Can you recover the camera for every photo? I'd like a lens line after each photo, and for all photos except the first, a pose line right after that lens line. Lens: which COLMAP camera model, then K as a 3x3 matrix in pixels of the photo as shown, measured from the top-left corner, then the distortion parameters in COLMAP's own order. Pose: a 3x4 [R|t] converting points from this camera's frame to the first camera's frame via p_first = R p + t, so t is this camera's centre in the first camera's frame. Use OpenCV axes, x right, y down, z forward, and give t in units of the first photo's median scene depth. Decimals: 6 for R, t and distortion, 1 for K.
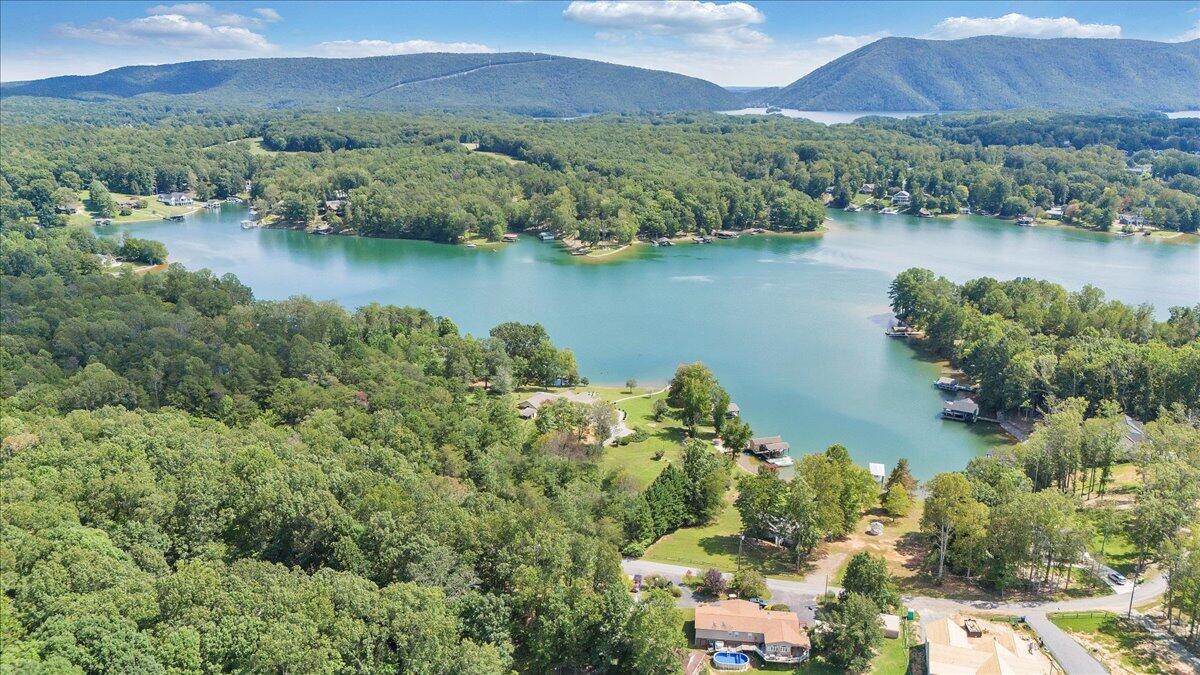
lens RADIAL K [[888.7, 0, 602.3], [0, 888.7, 334.1], [0, 0, 1]] dist [0.058332, -0.053787]
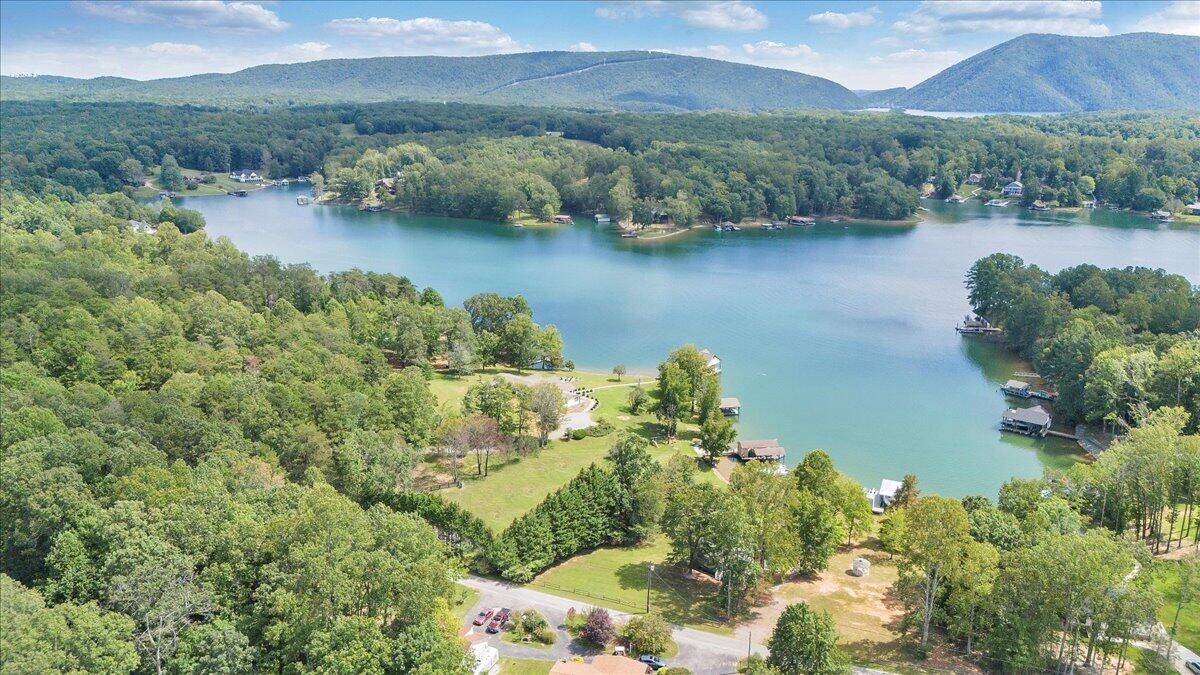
lens RADIAL K [[888.7, 0, 603.8], [0, 888.7, 336.1], [0, 0, 1]] dist [0.058332, -0.053787]
pose [[0.991129, 0.040968, -0.126430, 0.064962], [-0.041288, 0.999147, 0.000094, 0.013002], [0.126326, 0.005127, 0.991976, 0.087236]]
